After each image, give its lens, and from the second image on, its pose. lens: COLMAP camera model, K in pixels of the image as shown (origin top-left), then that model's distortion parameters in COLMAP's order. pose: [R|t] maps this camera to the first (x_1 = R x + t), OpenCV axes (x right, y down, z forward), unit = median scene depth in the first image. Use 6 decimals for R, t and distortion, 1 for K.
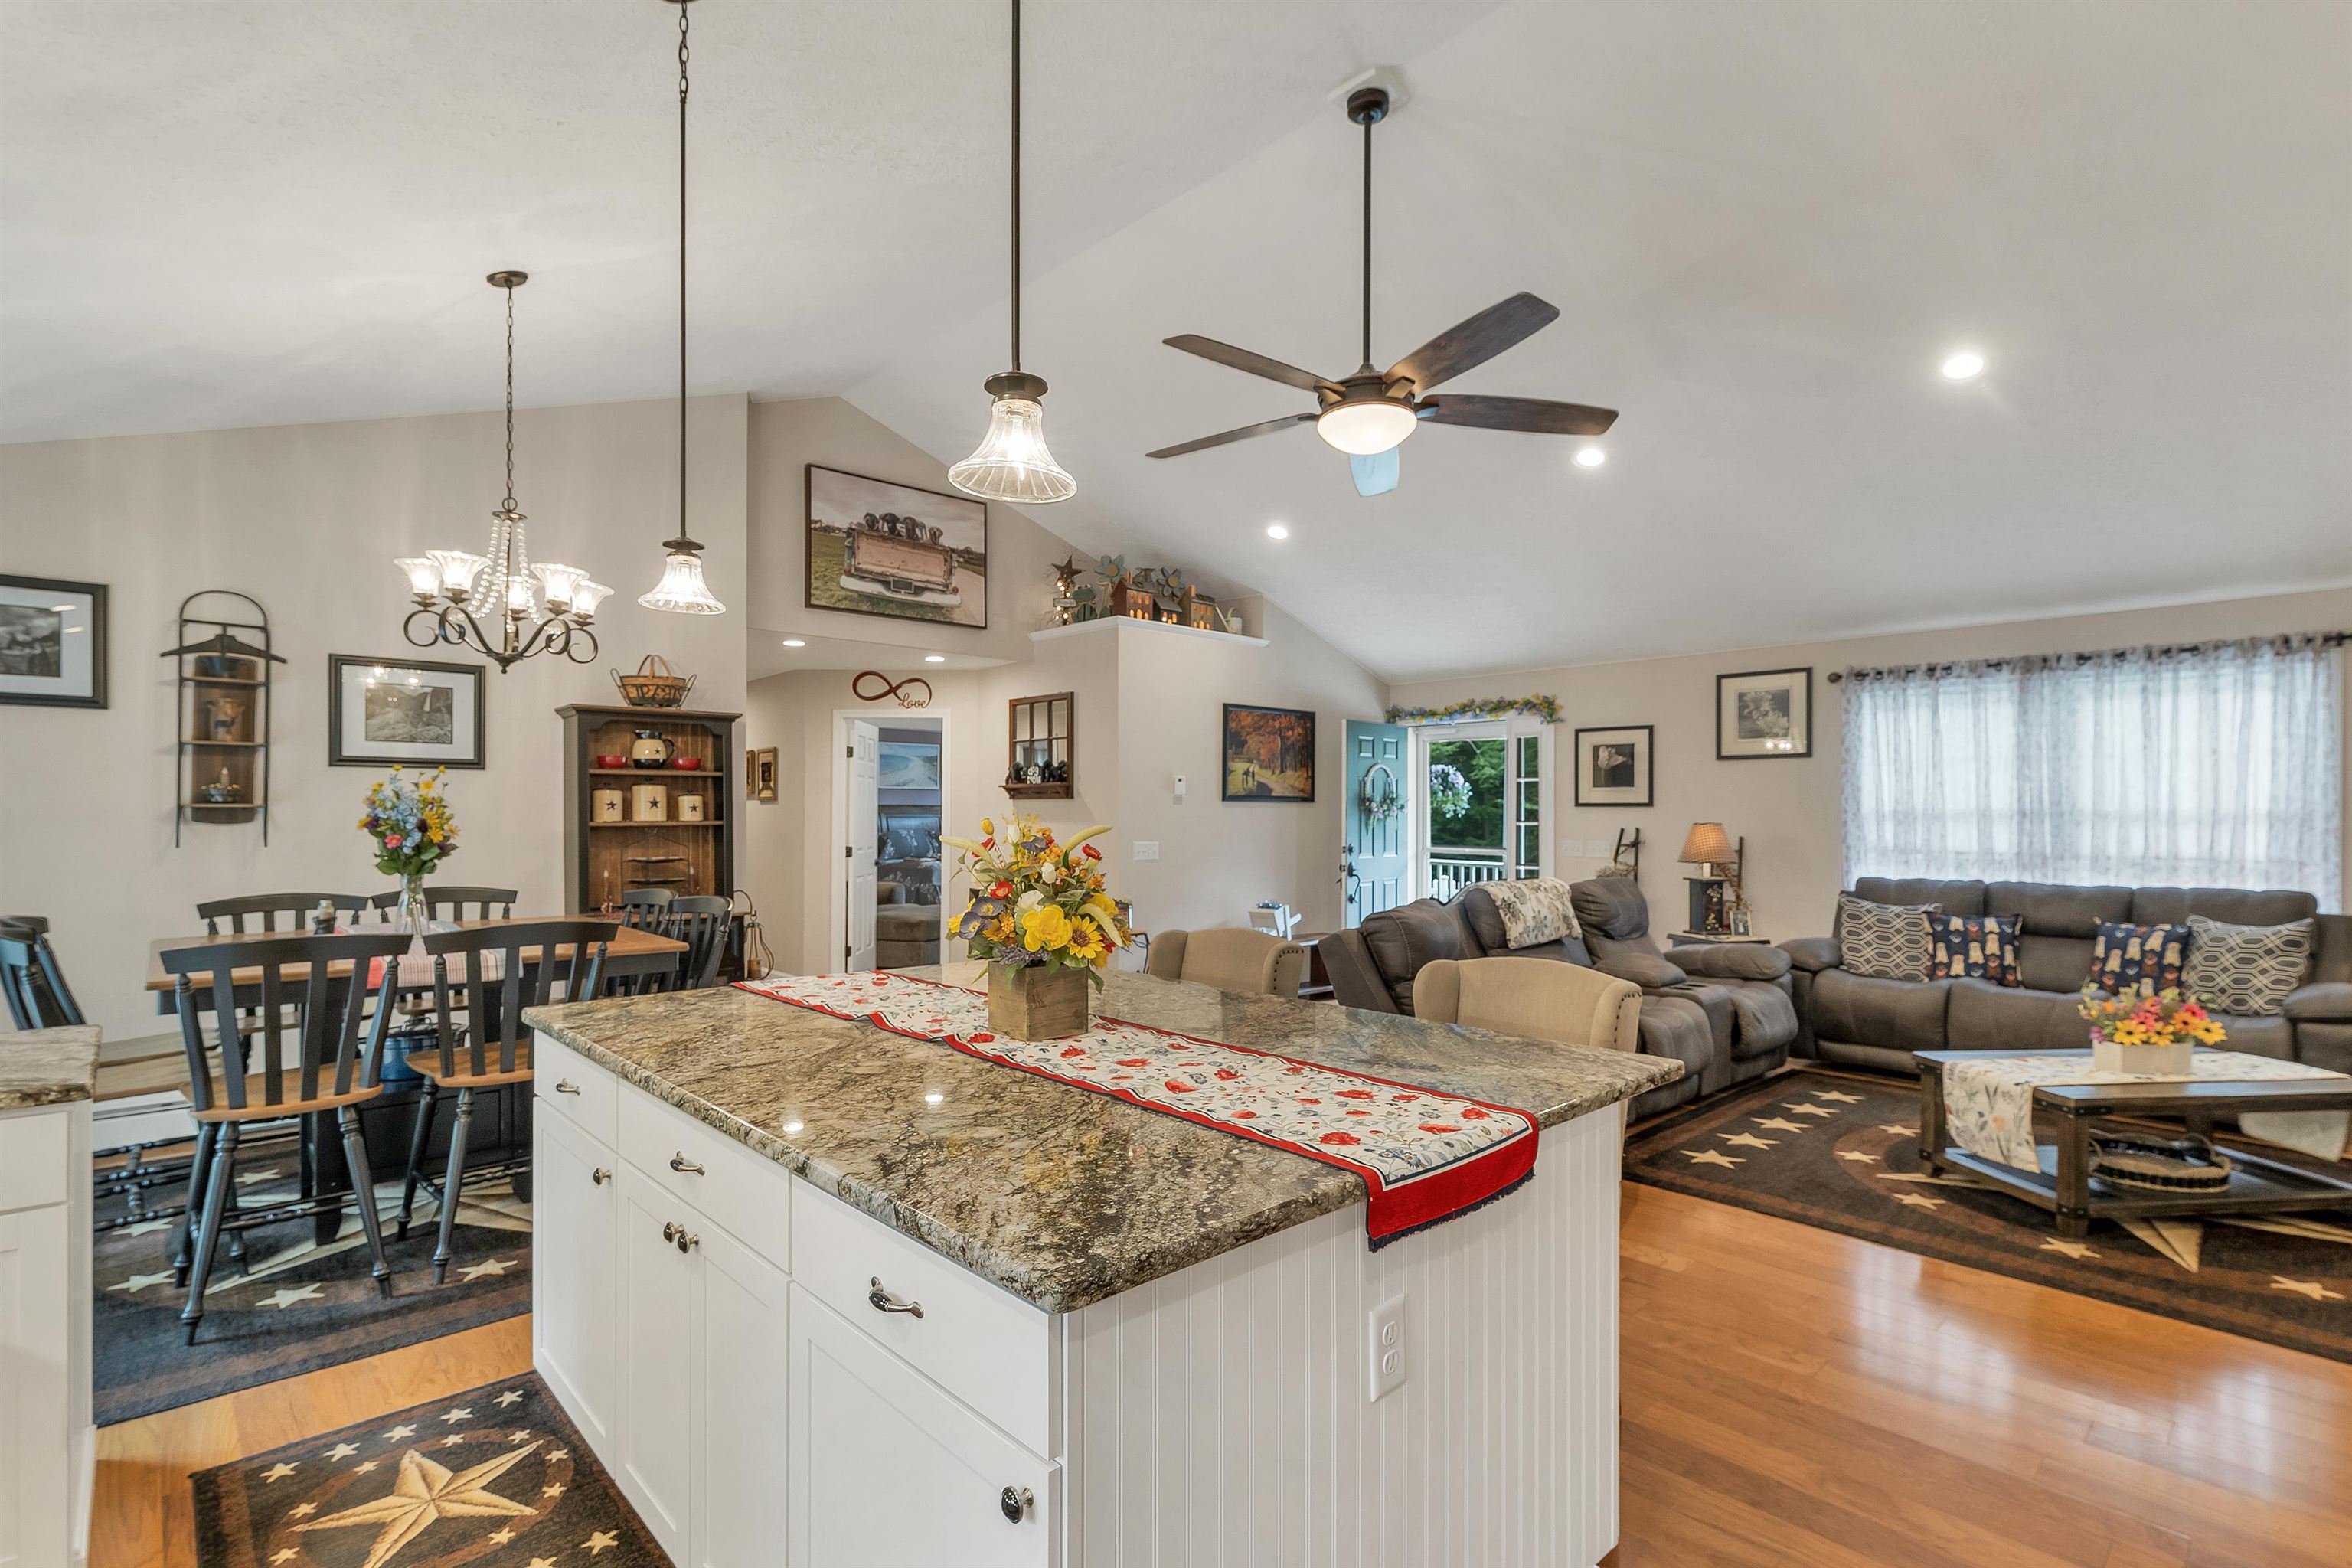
lens RADIAL K [[1109.3, 0, 1165.5], [0, 1109.3, 823.2], [0, 0, 1]] dist [0.000277, 0.000172]
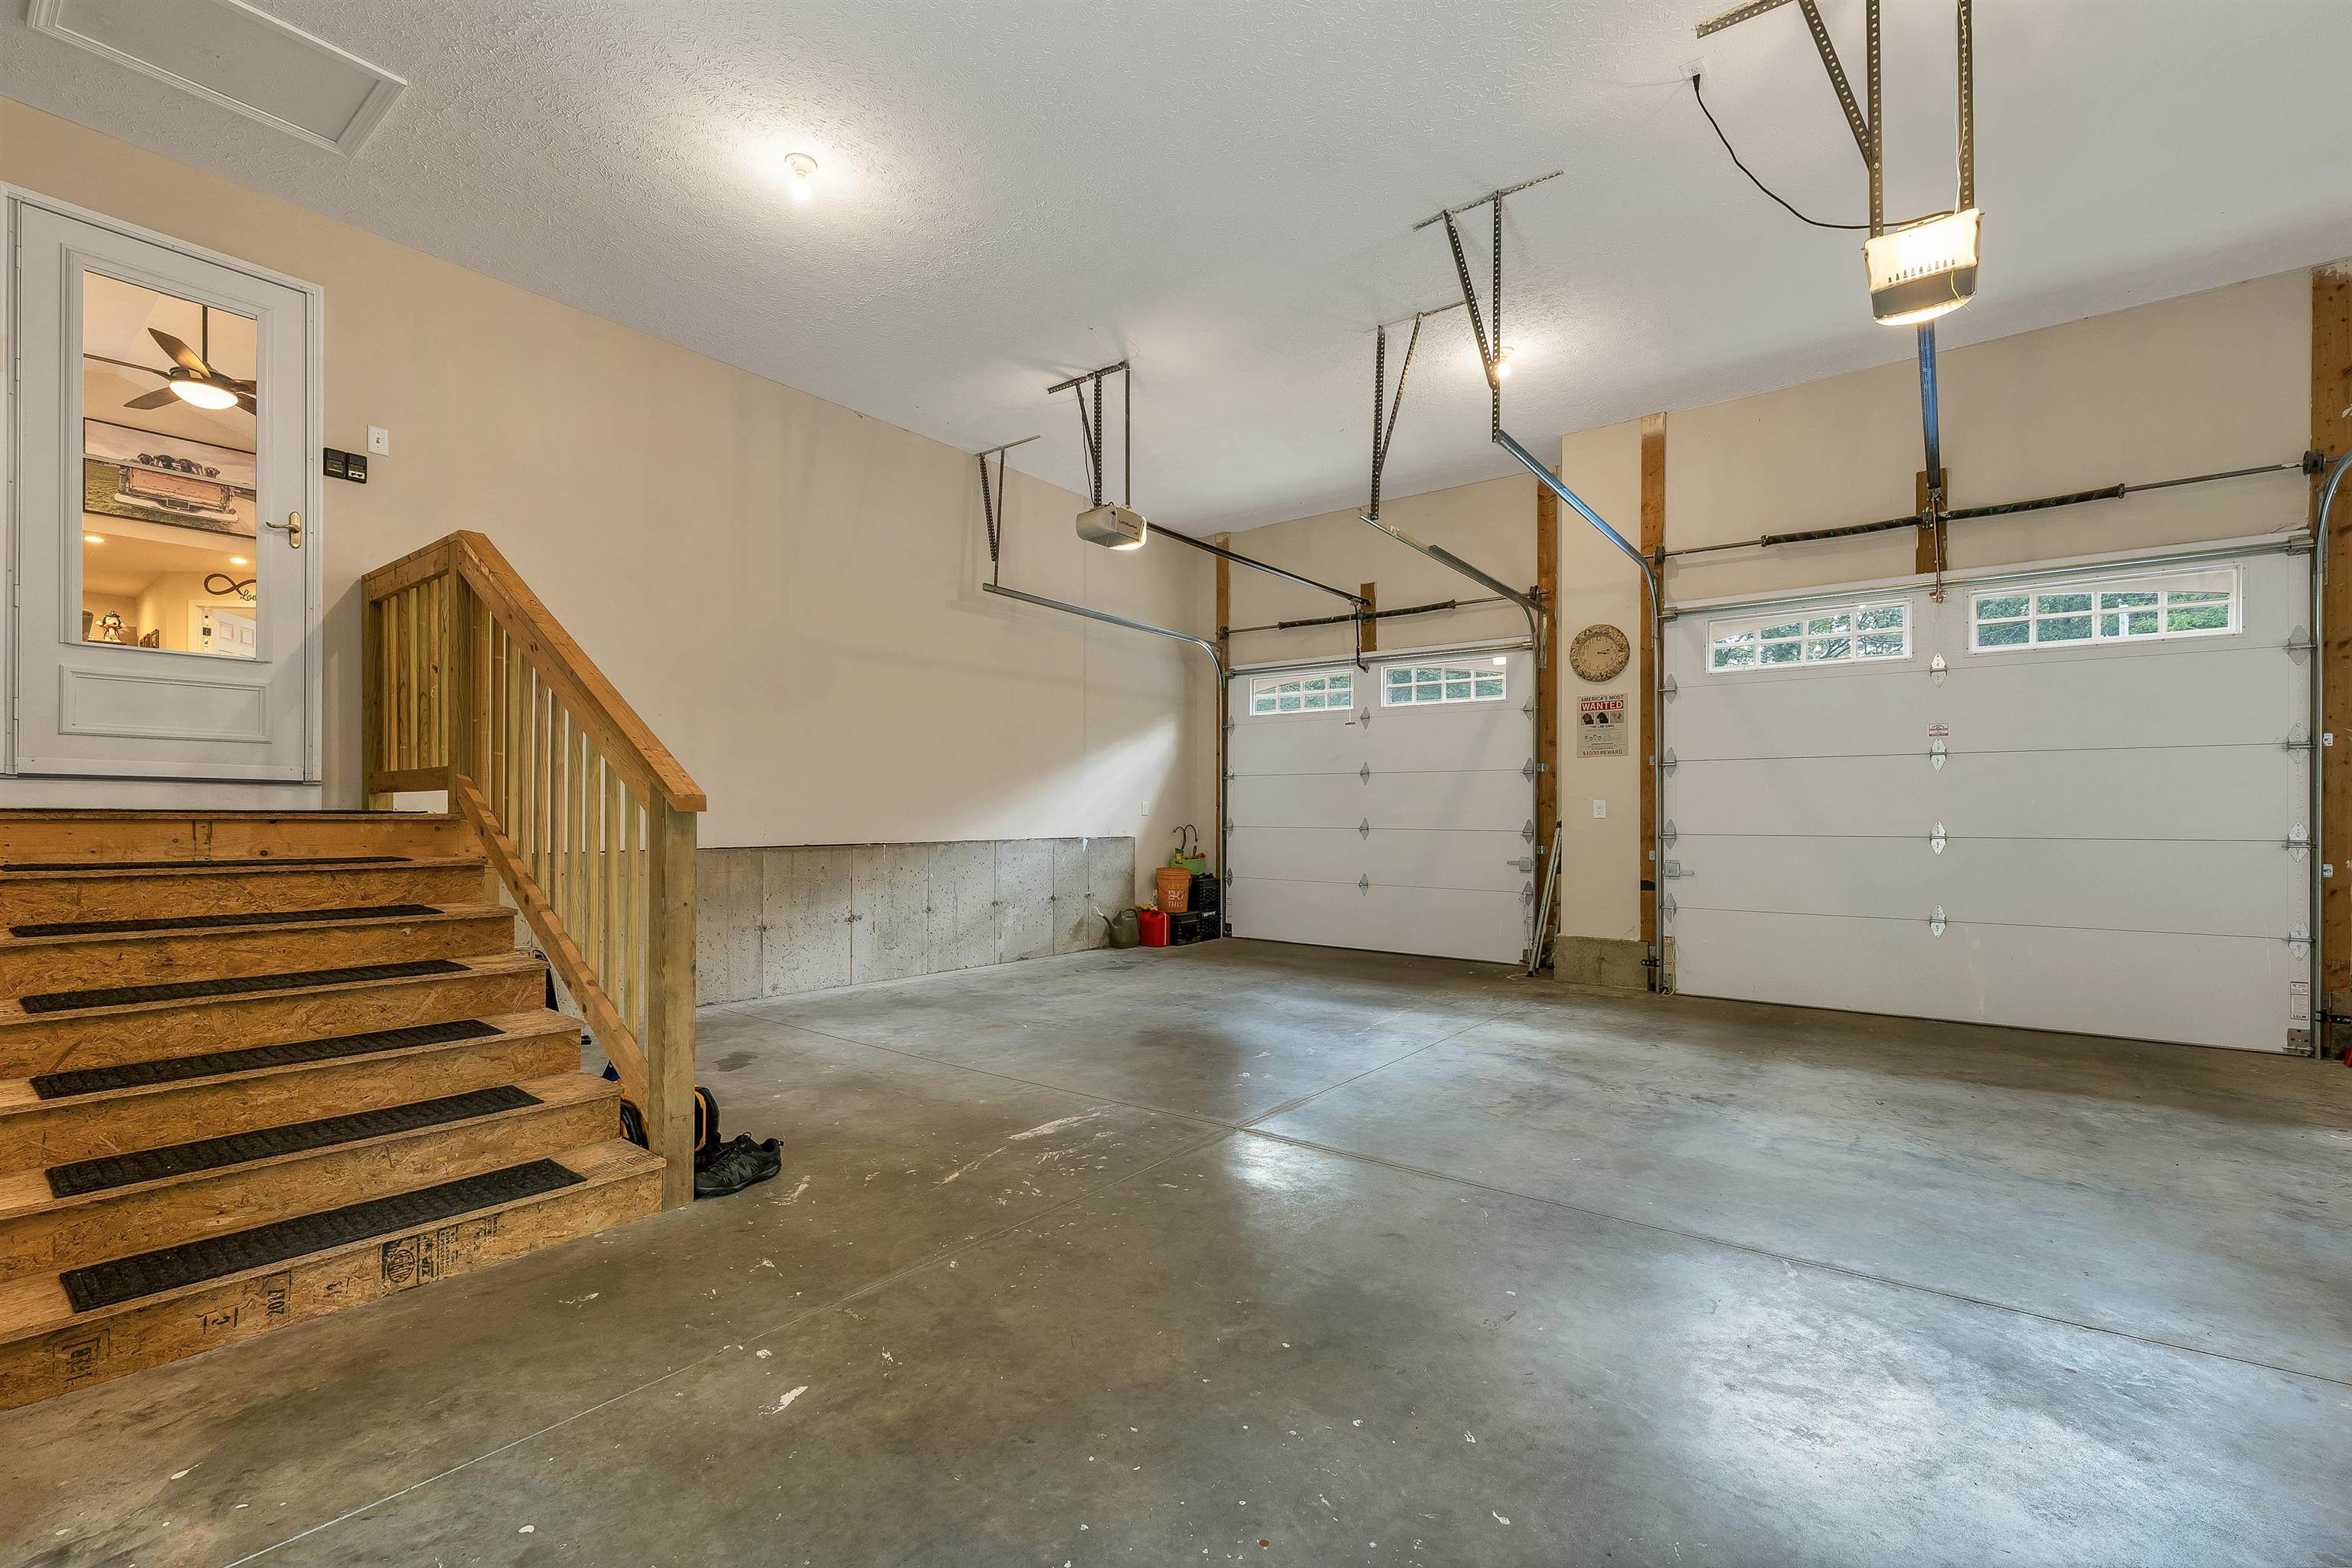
lens RADIAL K [[1006.8, 0, 1170.9], [0, 1006.8, 815.3], [0, 0, 1]] dist [-0.001565, -0.000360]
pose [[0.986077, -0.000706, 0.166290, 1.184754], [0.001897, 0.999974, -0.007007, 0.300740], [-0.166281, 0.007225, 0.986052, -0.770765]]
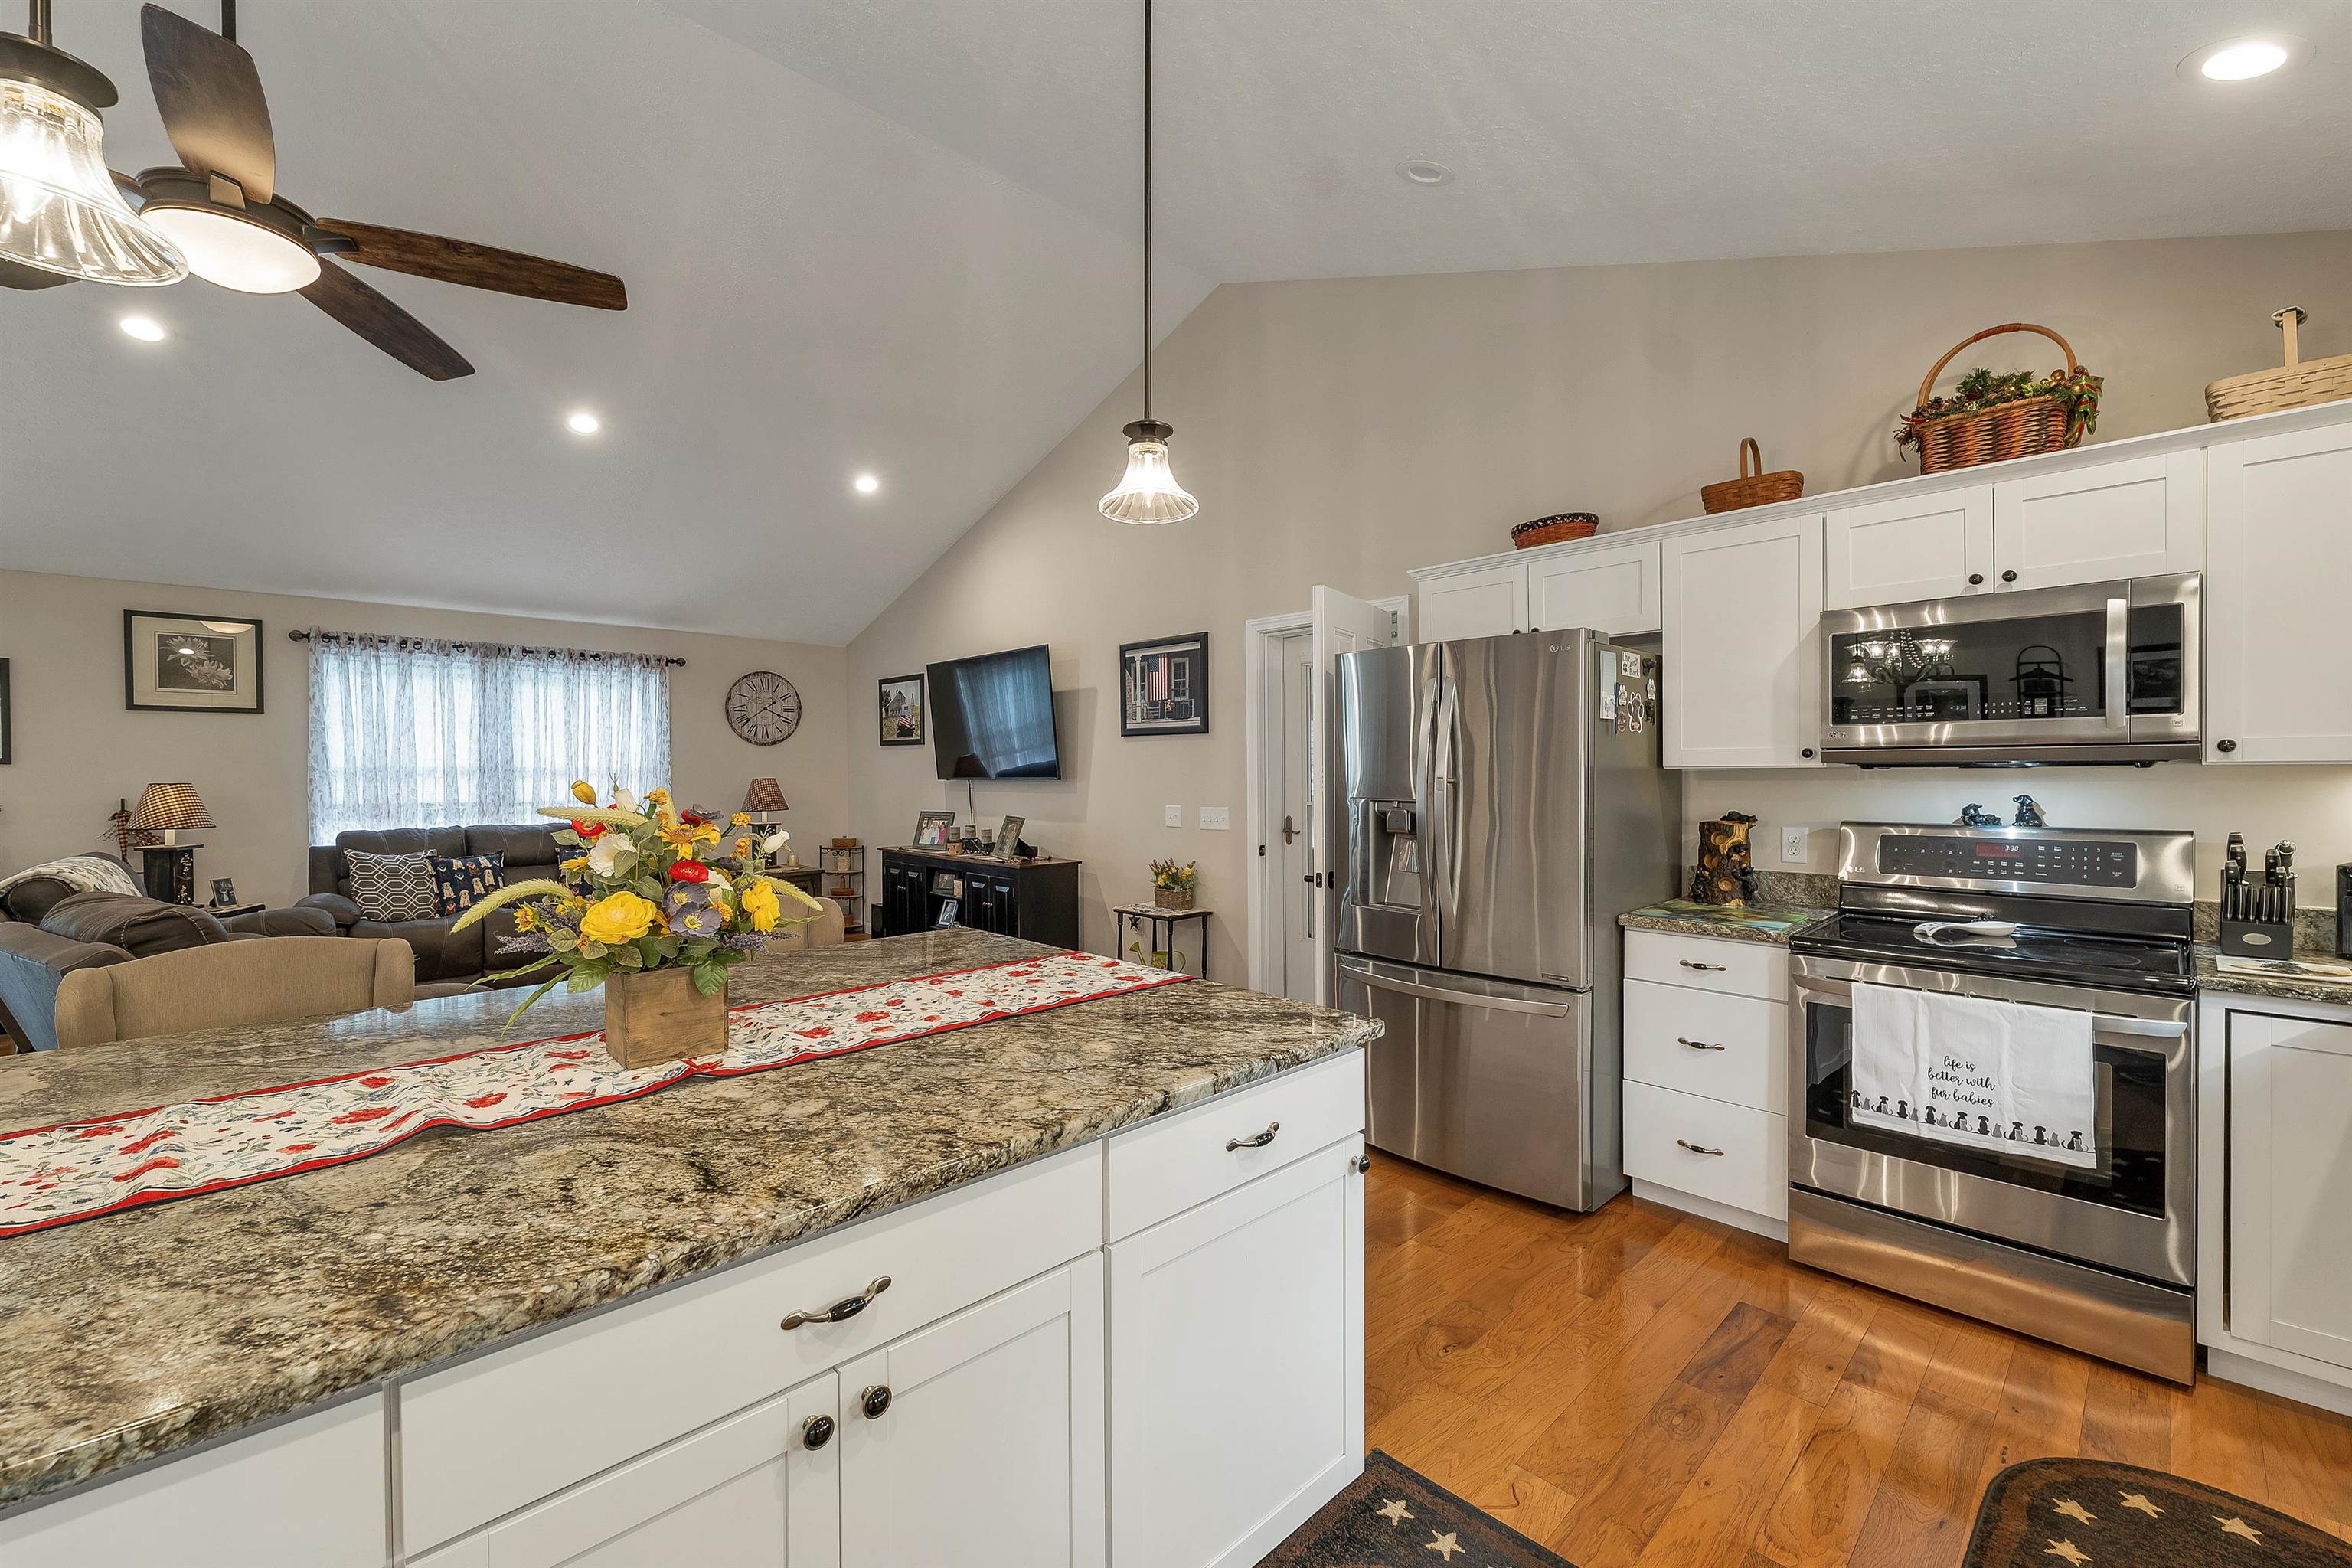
lens RADIAL K [[960.9, 0, 1172.6], [0, 960.9, 777.9], [0, 0, 1]] dist [0.000910, 0.000226]
pose [[-0.014560, -0.013141, 0.999808, -0.365544], [0.013157, 0.999825, 0.013333, -0.005166], [-0.999807, 0.013348, -0.014384, 0.291662]]
